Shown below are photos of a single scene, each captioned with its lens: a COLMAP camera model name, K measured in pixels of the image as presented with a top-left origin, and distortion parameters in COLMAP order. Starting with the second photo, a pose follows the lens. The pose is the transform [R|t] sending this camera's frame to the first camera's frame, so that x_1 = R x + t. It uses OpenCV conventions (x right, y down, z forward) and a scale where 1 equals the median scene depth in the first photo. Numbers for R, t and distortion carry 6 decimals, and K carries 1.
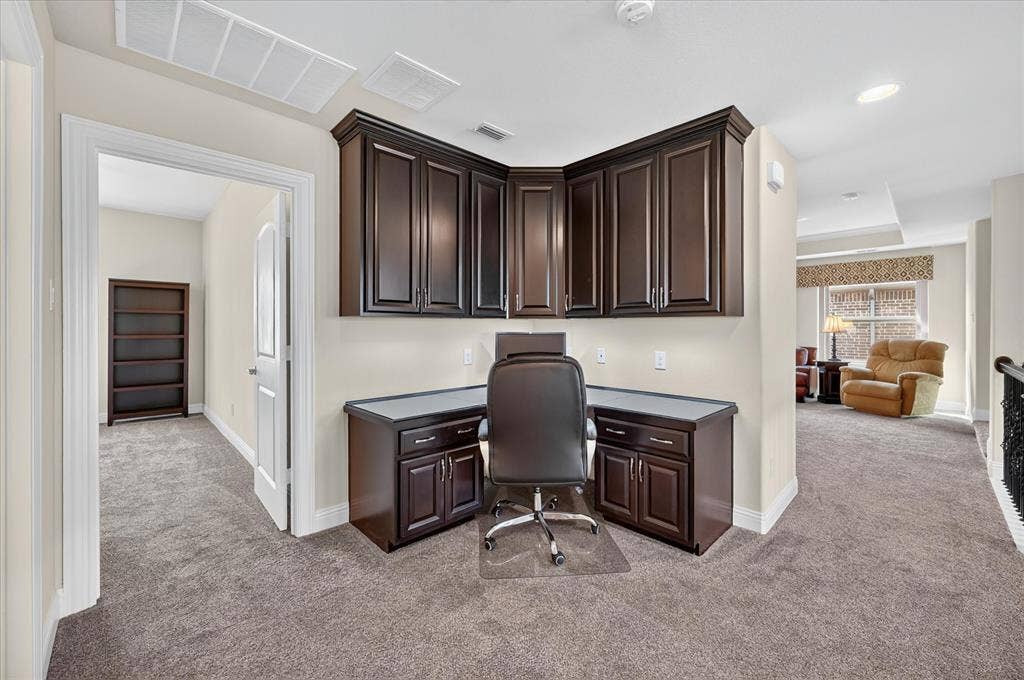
lens RADIAL K [[405.0, 0, 506.9], [0, 405.0, 329.4], [0, 0, 1]] dist [-0.001331, -0.000044]
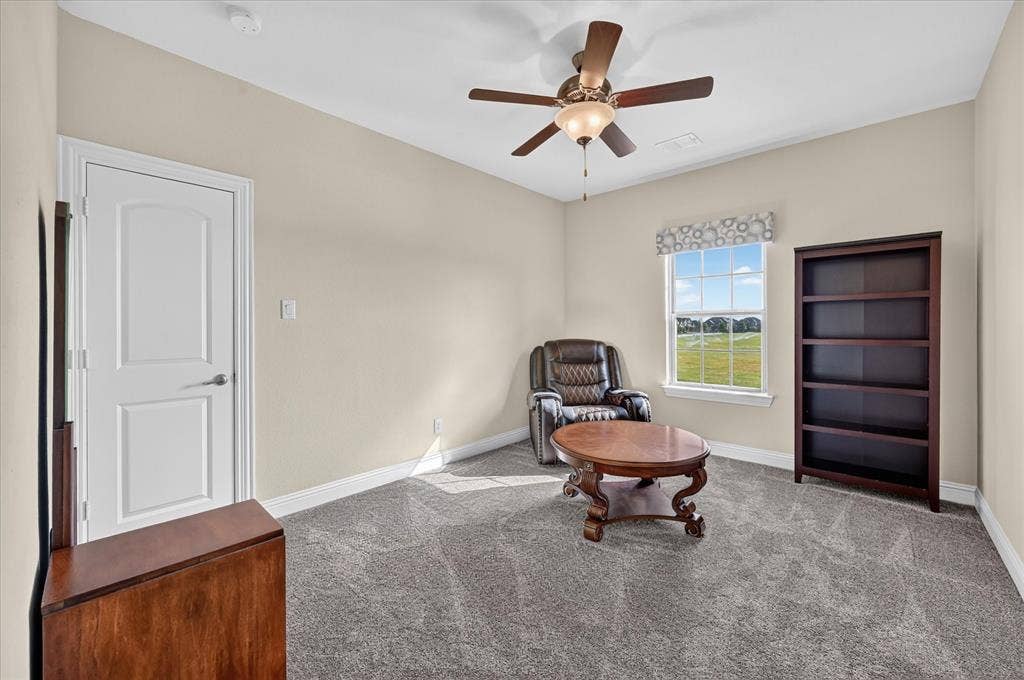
lens RADIAL K [[405.0, 0, 506.9], [0, 405.0, 329.4], [0, 0, 1]] dist [-0.001331, -0.000044]
pose [[0.069010, 0.001388, -0.997615, -0.352144], [0.001455, 0.999998, 0.001492, -0.001777], [0.997615, -0.001555, 0.069007, 0.465072]]
